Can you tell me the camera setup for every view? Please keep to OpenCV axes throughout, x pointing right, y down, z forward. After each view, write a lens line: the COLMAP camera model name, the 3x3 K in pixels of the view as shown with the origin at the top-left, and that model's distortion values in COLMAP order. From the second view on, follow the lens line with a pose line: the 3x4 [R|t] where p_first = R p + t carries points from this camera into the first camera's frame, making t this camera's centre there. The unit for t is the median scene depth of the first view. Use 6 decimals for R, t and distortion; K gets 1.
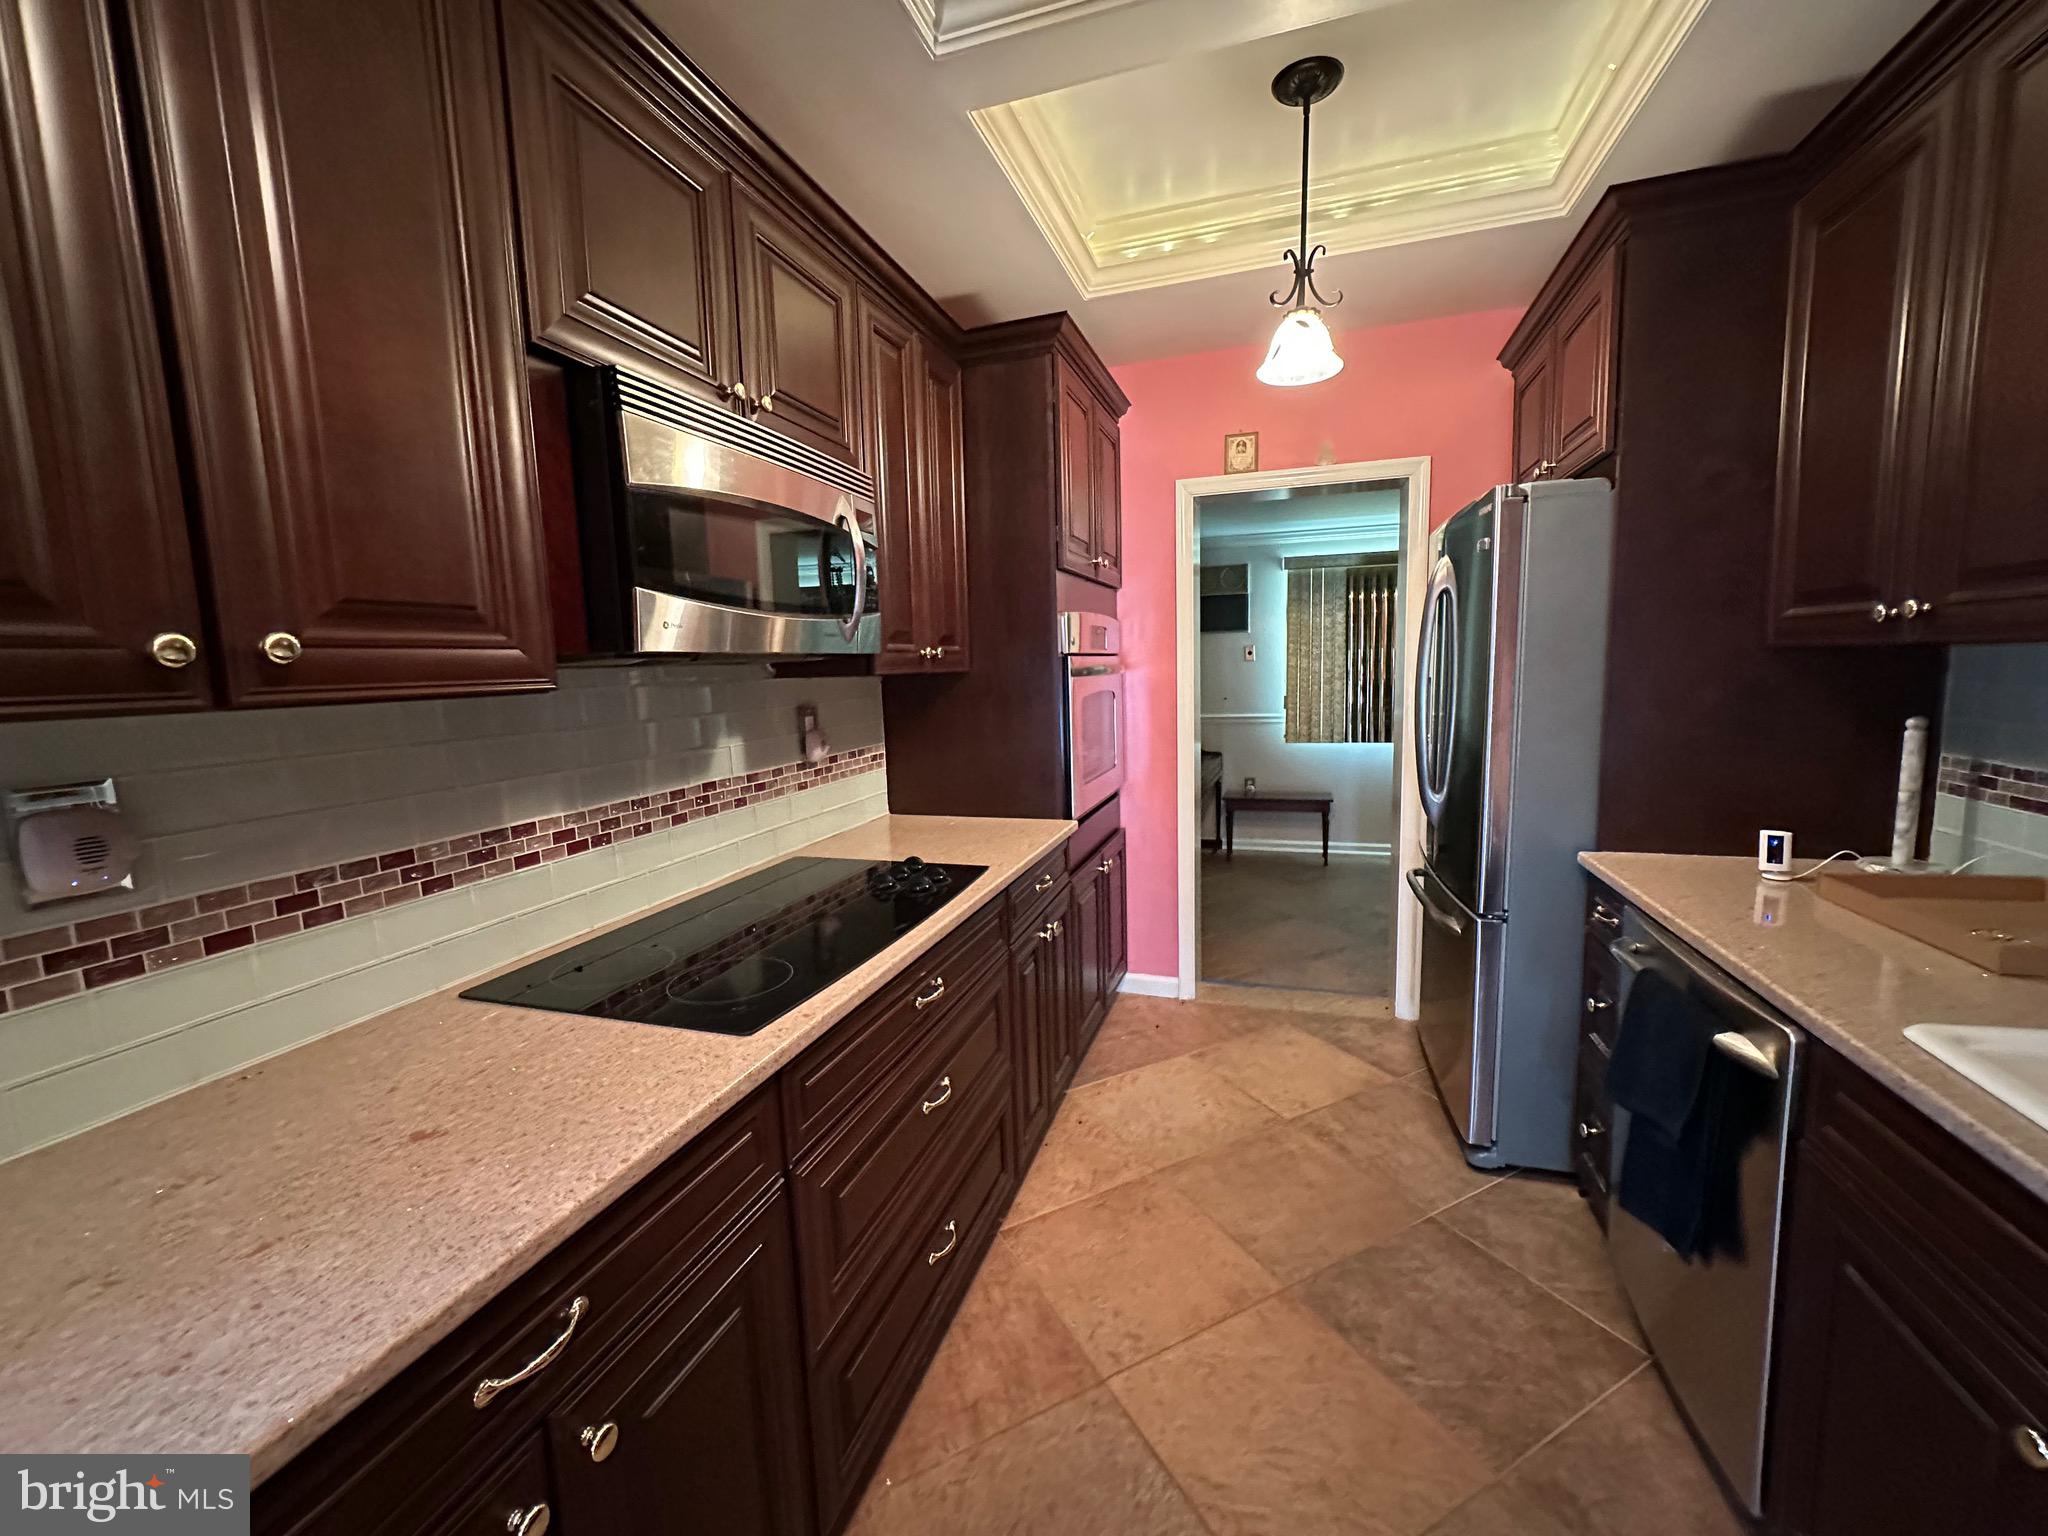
lens RADIAL K [[817.7, 0, 1028.2], [0, 817.7, 760.2], [0, 0, 1]] dist [-0.002661, 0.000063]
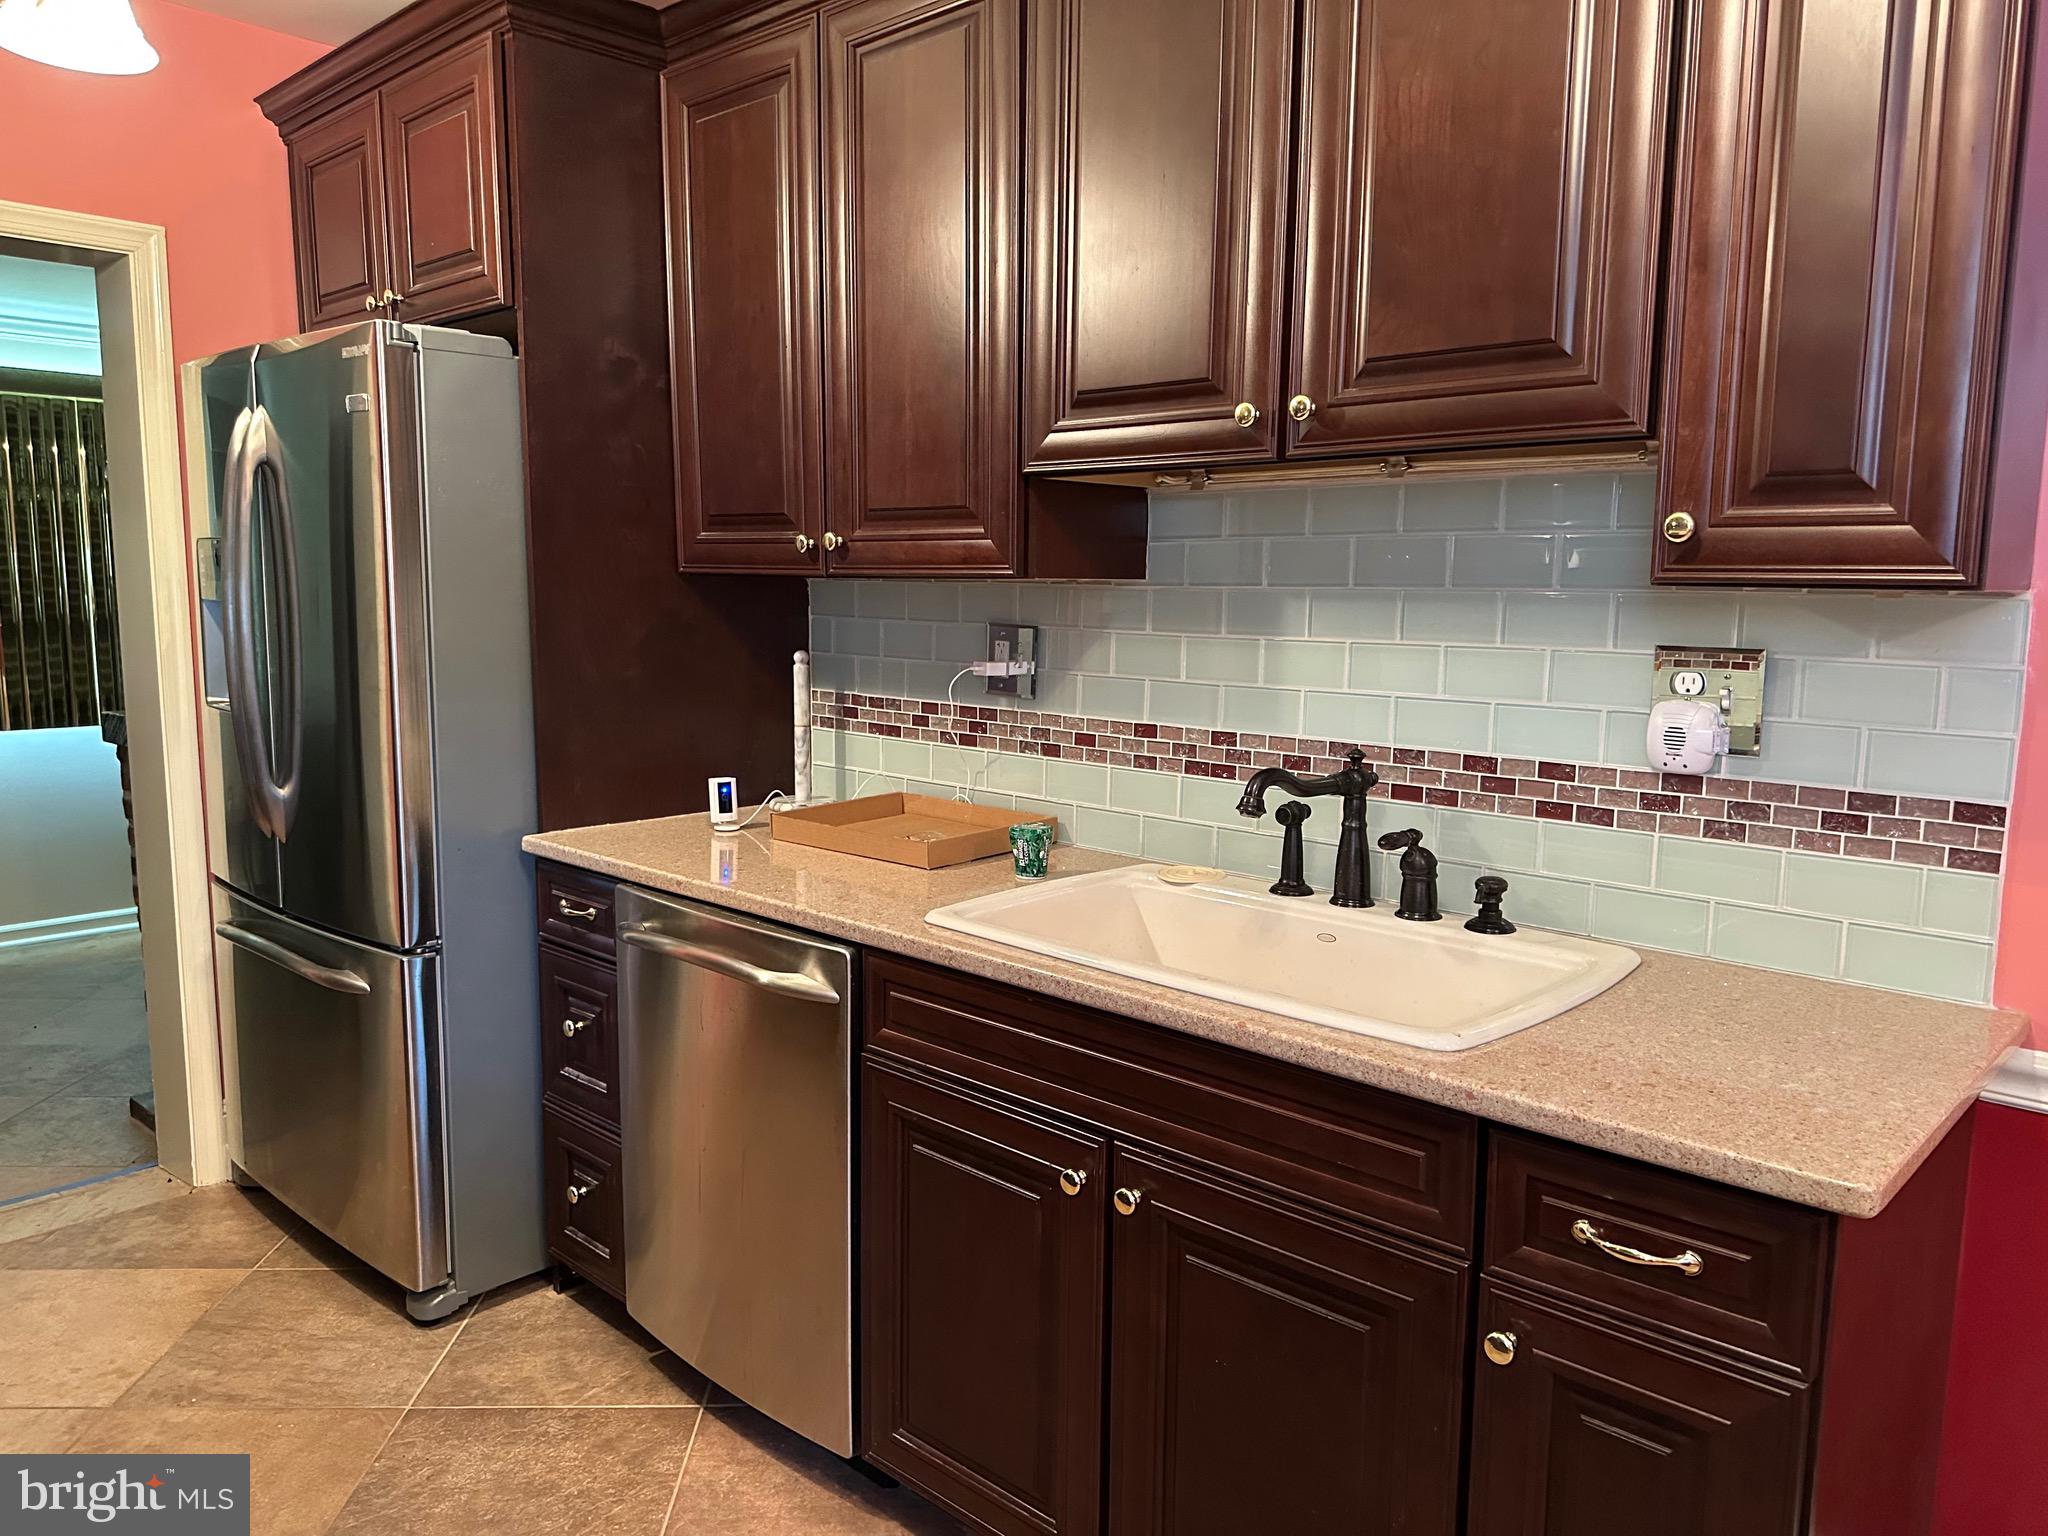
lens RADIAL K [[1440.4, 0, 1032.8], [0, 1440.4, 763.6], [0, 0, 1]] dist [0.098422, -0.139454]
pose [[0.410766, -0.078033, 0.908395, -0.294070], [0.080379, 0.995551, 0.049173, 0.014618], [-0.908191, 0.052818, 0.415211, 0.012911]]
